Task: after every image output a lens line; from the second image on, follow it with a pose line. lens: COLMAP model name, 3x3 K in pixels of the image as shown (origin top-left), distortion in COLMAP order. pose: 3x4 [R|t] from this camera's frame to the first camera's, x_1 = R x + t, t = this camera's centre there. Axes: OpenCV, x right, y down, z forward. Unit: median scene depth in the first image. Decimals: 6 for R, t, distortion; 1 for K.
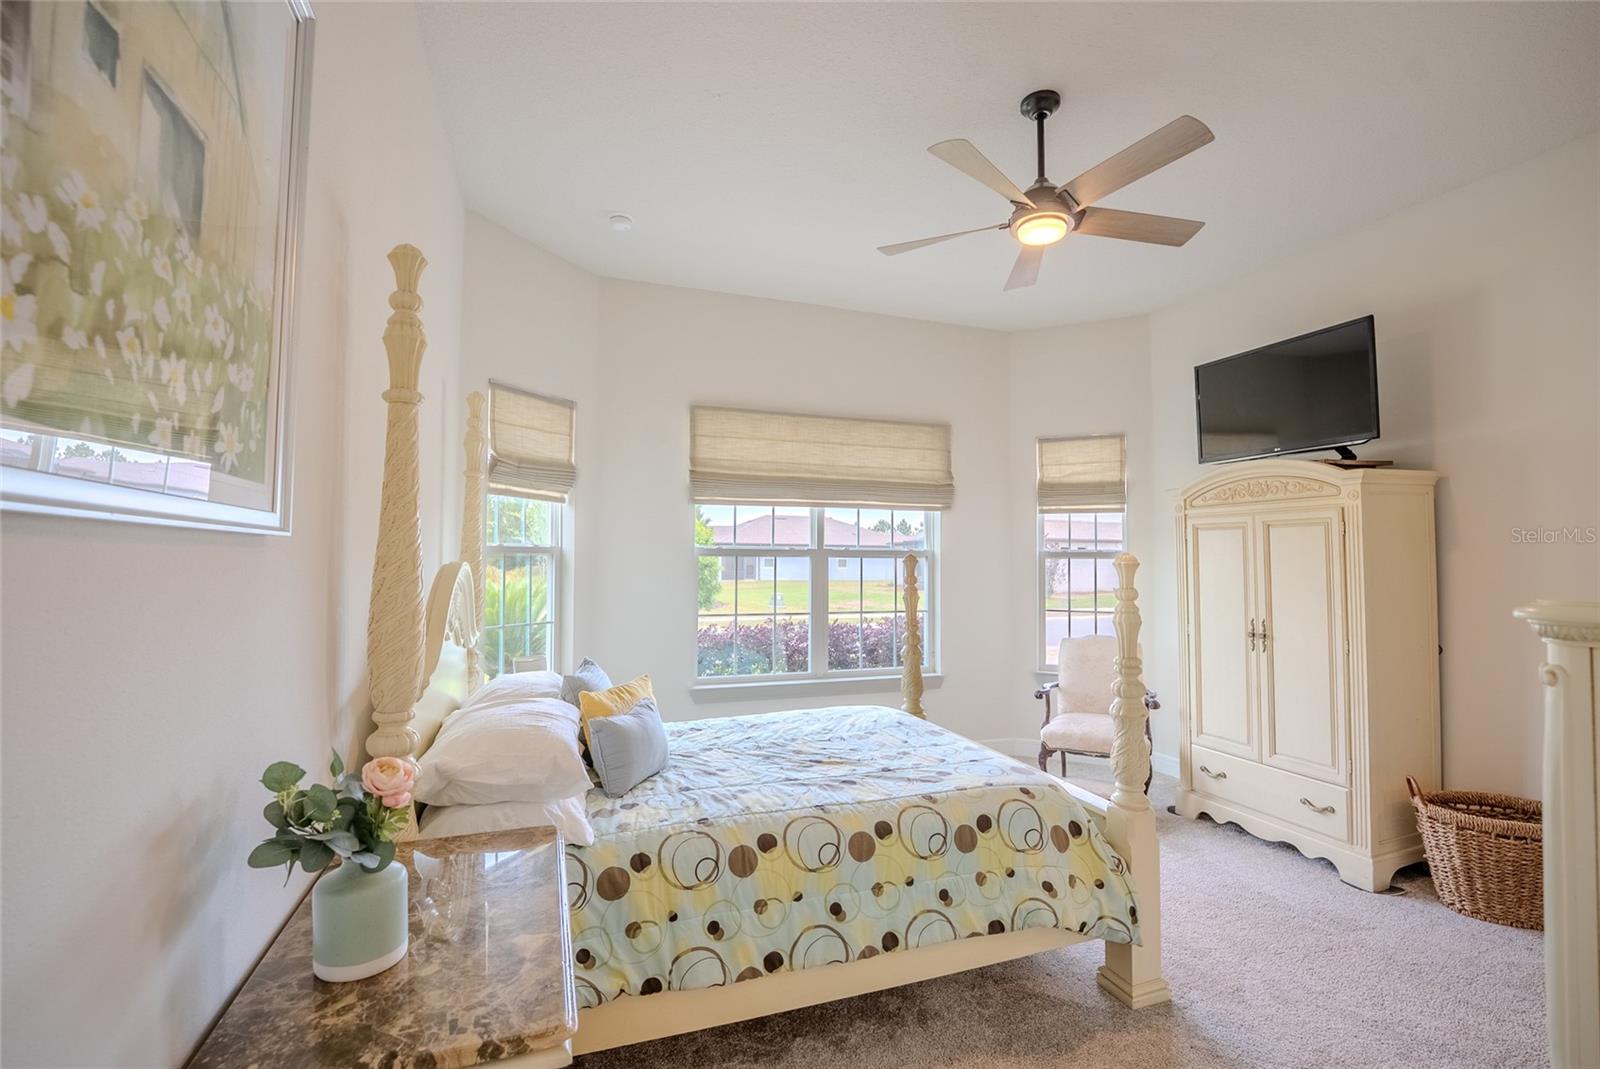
lens RADIAL K [[694.3, 0, 820.7], [0, 694.3, 537.7], [0, 0, 1]] dist [-0.023770, 0.000376]
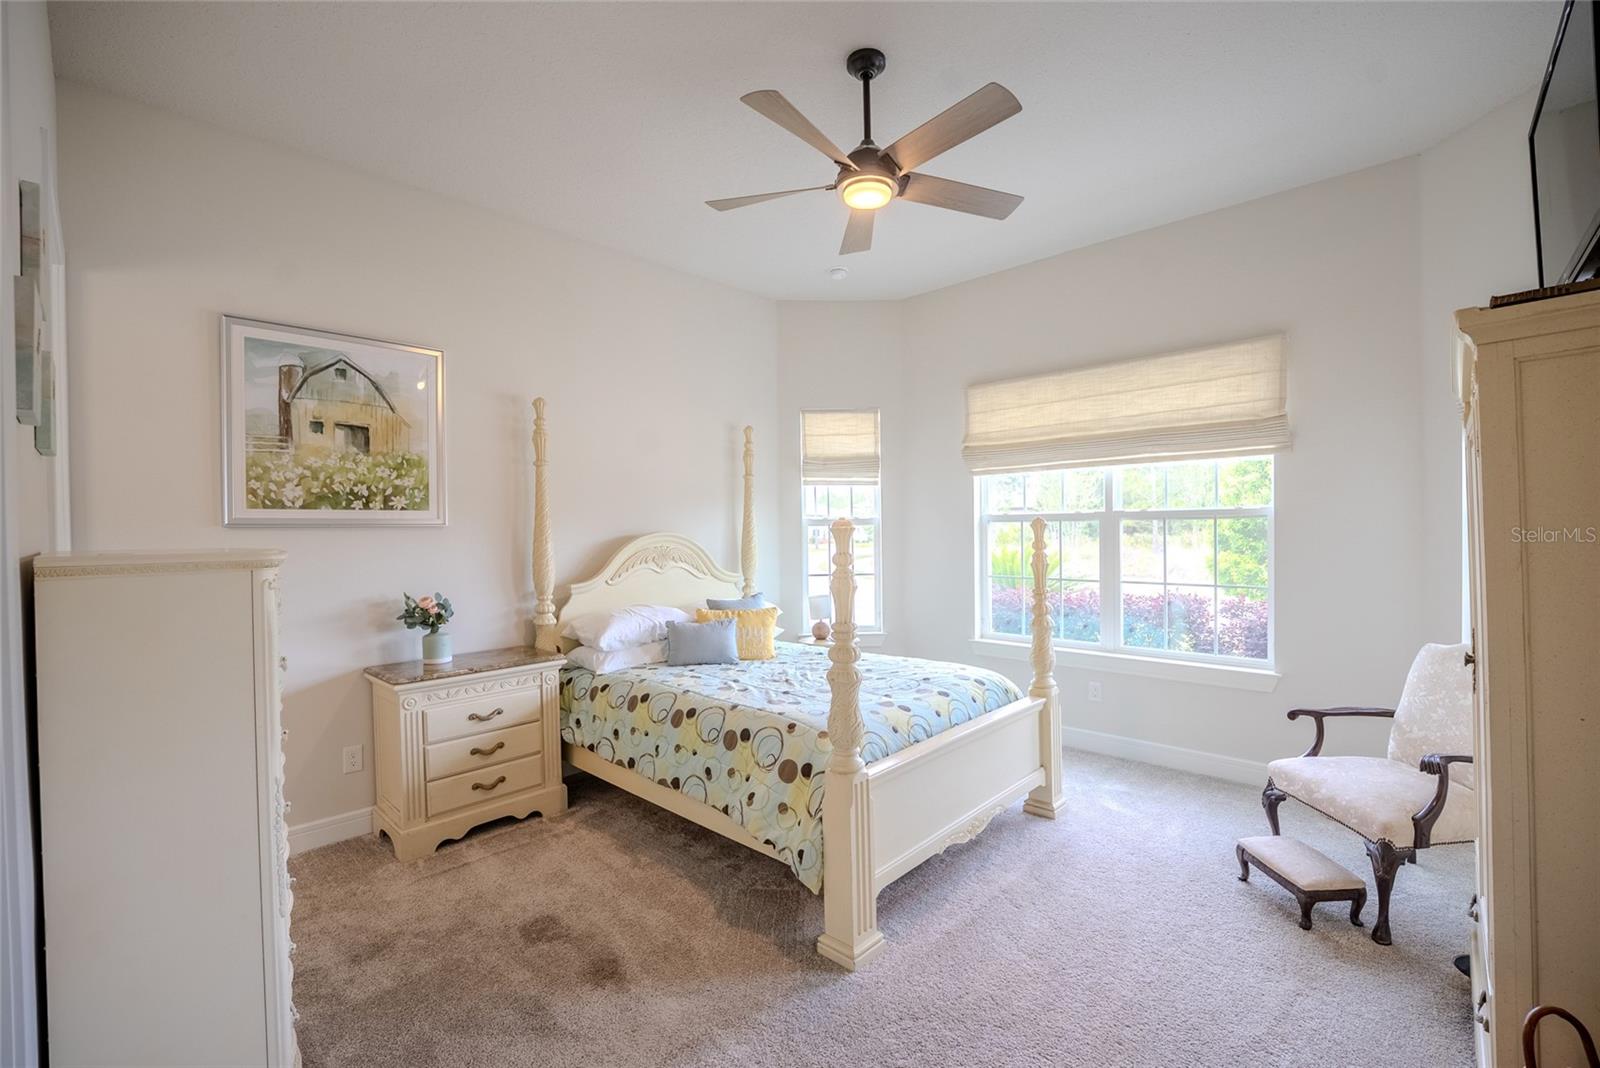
lens RADIAL K [[694.3, 0, 820.7], [0, 694.3, 537.2], [0, 0, 1]] dist [-0.023770, 0.000376]
pose [[0.455685, -0.001225, -0.890140, 1.171425], [0.044990, 0.998753, 0.021657, 0.024366], [0.889004, -0.049916, 0.455171, 0.459949]]
